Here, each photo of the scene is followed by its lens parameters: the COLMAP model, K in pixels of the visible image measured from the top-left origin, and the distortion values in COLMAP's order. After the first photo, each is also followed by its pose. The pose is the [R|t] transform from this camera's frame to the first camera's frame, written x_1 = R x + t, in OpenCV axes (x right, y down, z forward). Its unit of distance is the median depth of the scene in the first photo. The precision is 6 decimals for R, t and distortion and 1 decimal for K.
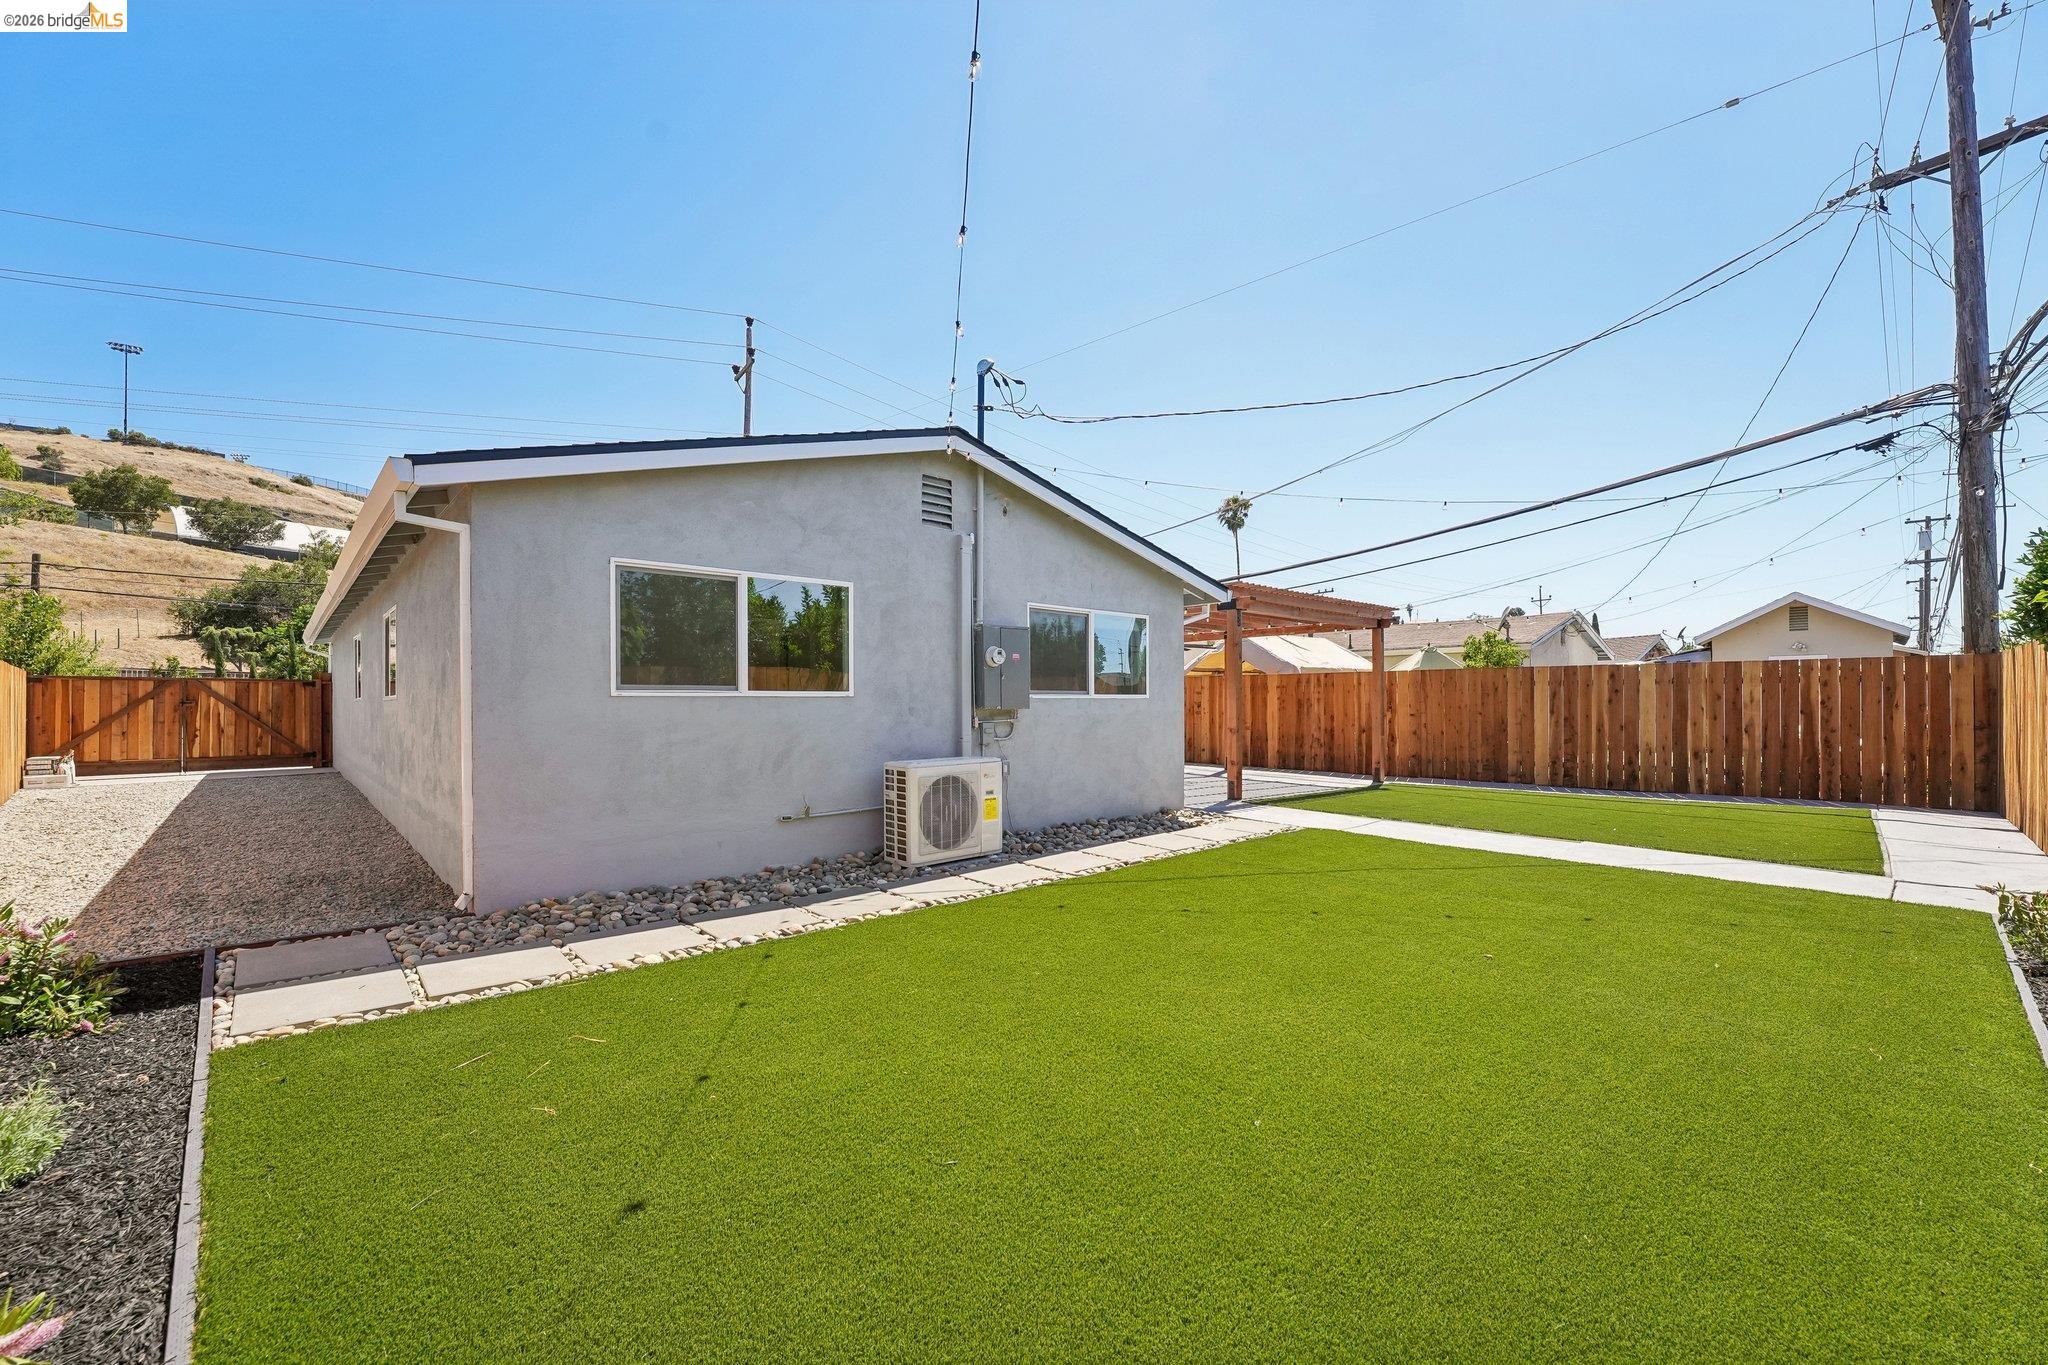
lens RADIAL K [[844.7, 0, 1000.6], [0, 844.7, 703.2], [0, 0, 1]] dist [-0.017111, 0.001226]
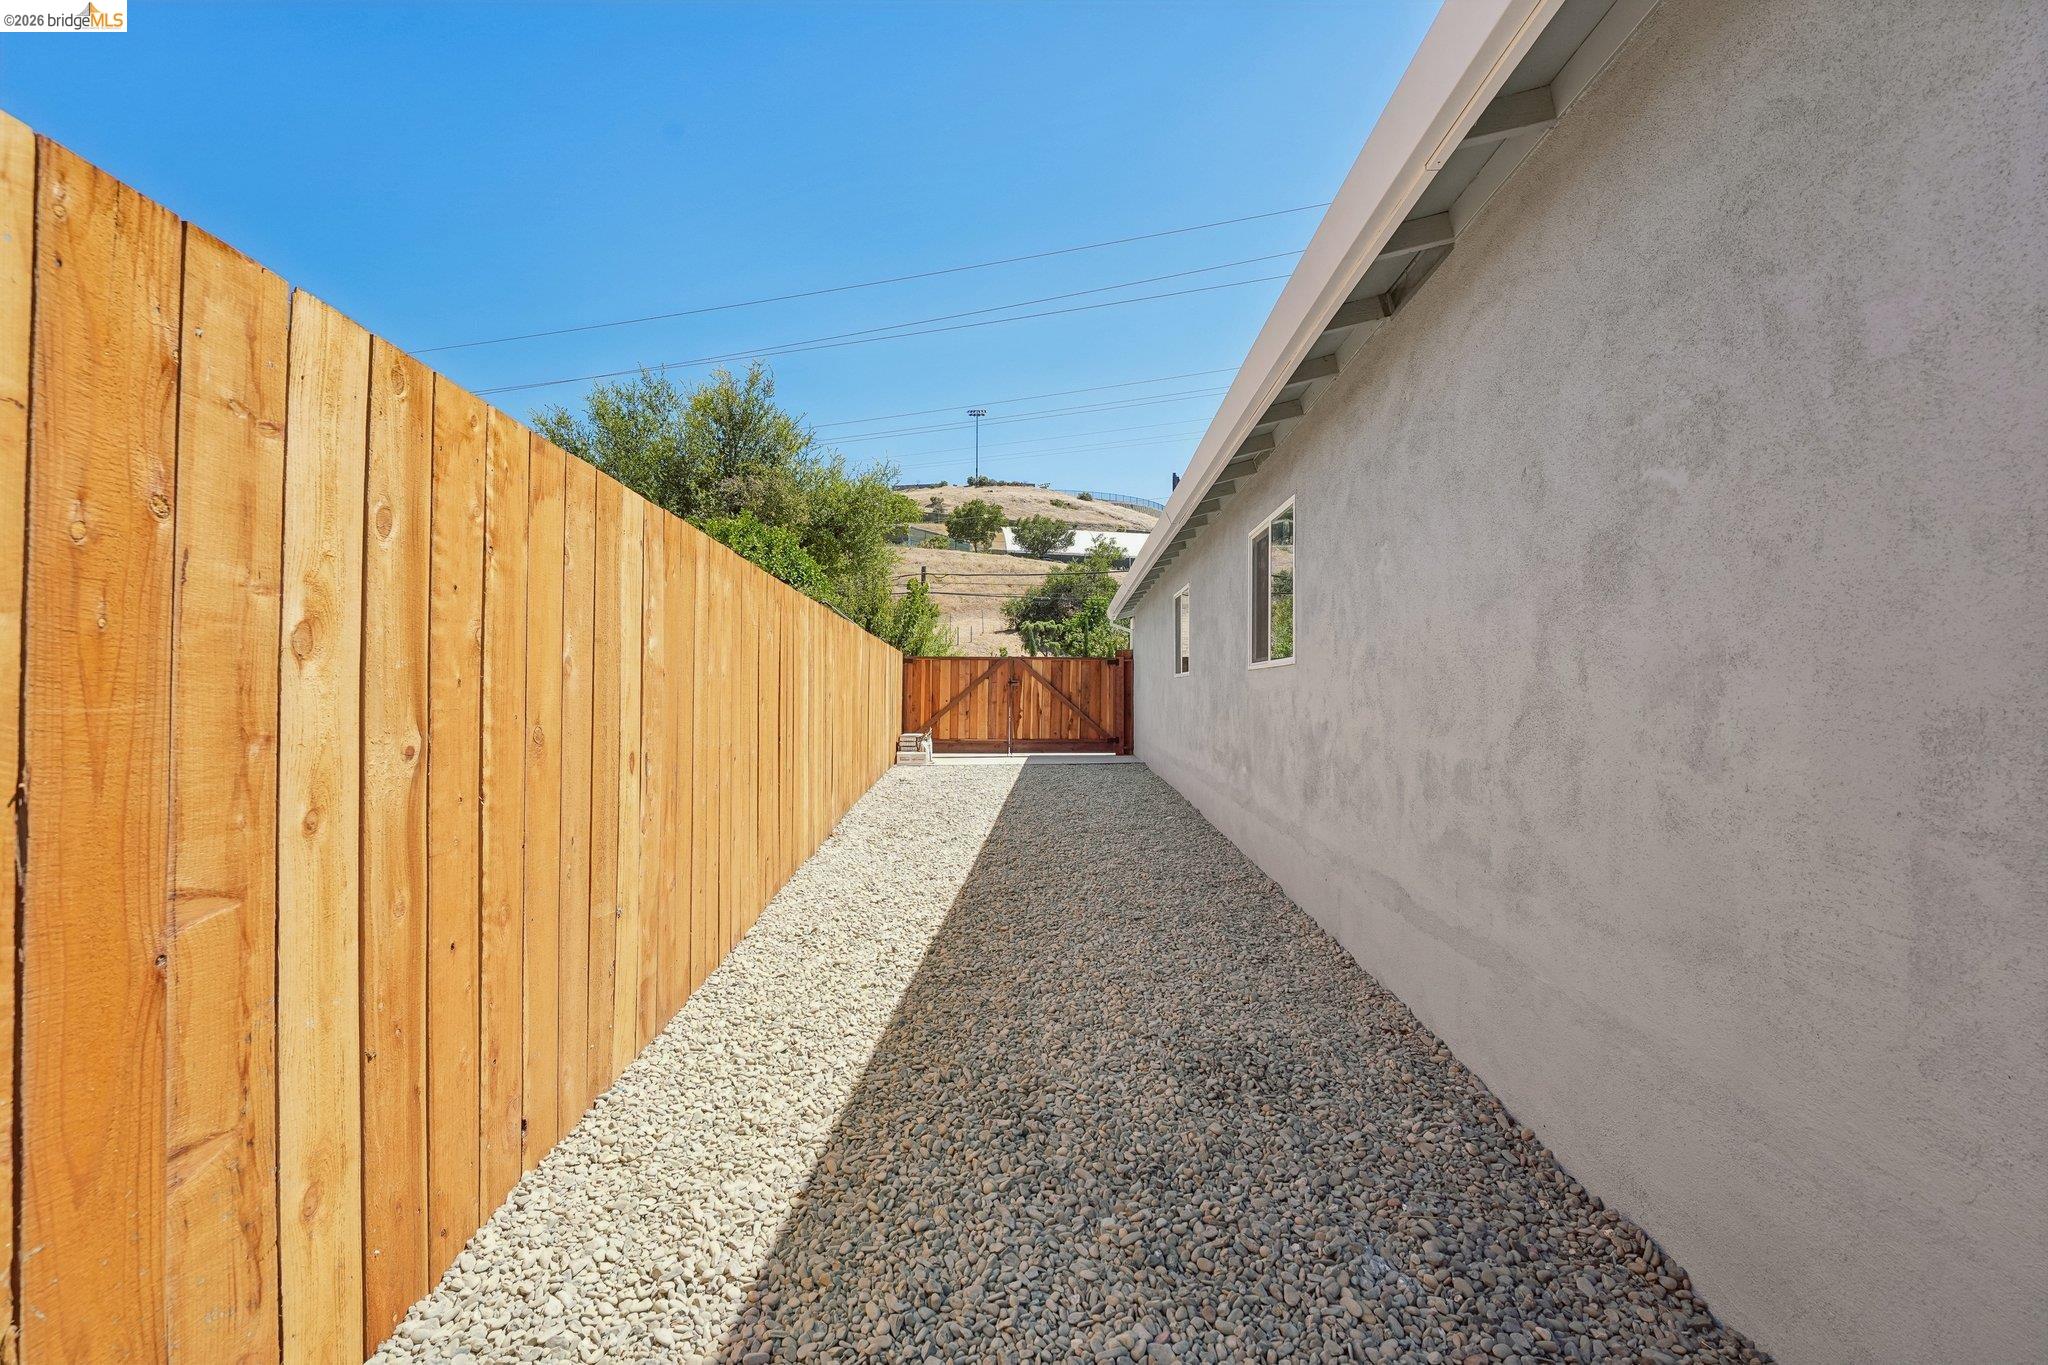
lens RADIAL K [[910.6, 0, 1019.5], [0, 910.6, 679.8], [0, 0, 1]] dist [-0.000246, -0.000004]
pose [[0.720739, -0.003693, -0.693196, -0.076325], [-0.004196, 0.999944, -0.009690, 0.002180], [0.693194, 0.009892, 0.720684, 0.077141]]
